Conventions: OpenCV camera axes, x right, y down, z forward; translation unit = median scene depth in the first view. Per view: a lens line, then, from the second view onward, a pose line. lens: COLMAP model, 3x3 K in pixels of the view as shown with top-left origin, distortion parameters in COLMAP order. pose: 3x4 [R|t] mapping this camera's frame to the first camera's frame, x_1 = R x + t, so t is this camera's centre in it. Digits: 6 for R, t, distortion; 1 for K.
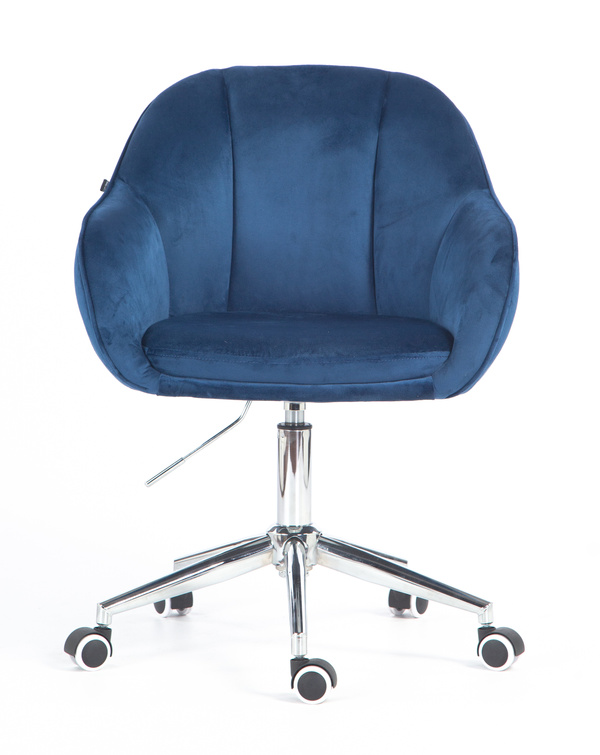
lens RADIAL K [[2867.8, 0, 300.0], [0, 2867.8, 377.5], [0, 0, 1]] dist [-0.250477, -3.067262]
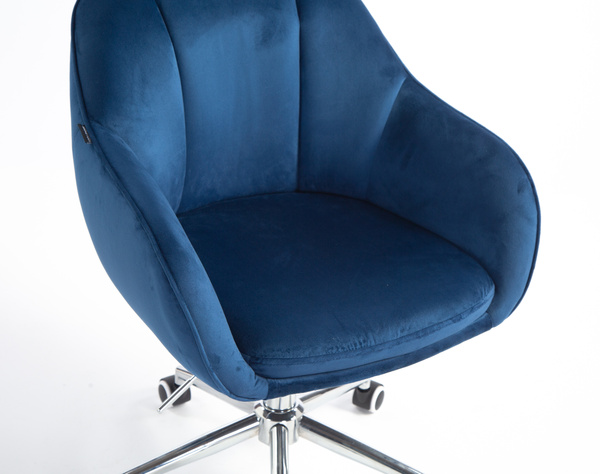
lens RADIAL K [[1181.0, 0, 300.0], [0, 1181.0, 237.0], [0, 0, 1]] dist [-0.002021, 0.057121]
pose [[0.832984, -0.223437, 0.506175, -0.215184], [0.017337, 0.924926, 0.379752, -0.183587], [-0.553025, -0.307552, 0.774323, 0.662441]]
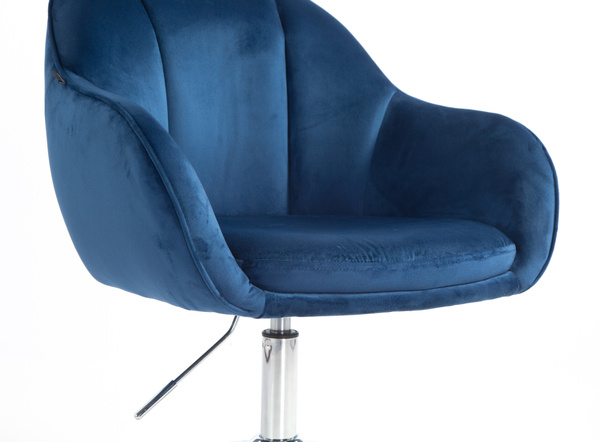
lens RADIAL K [[1140.8, 0, 300.0], [0, 1140.8, 221.0], [0, 0, 1]] dist [0.052497, 0.030648]
pose [[0.818526, -0.040474, 0.573042, -0.211568], [0.056676, 0.998338, -0.010443, -0.016027], [-0.571667, 0.041025, 0.819459, 0.686233]]
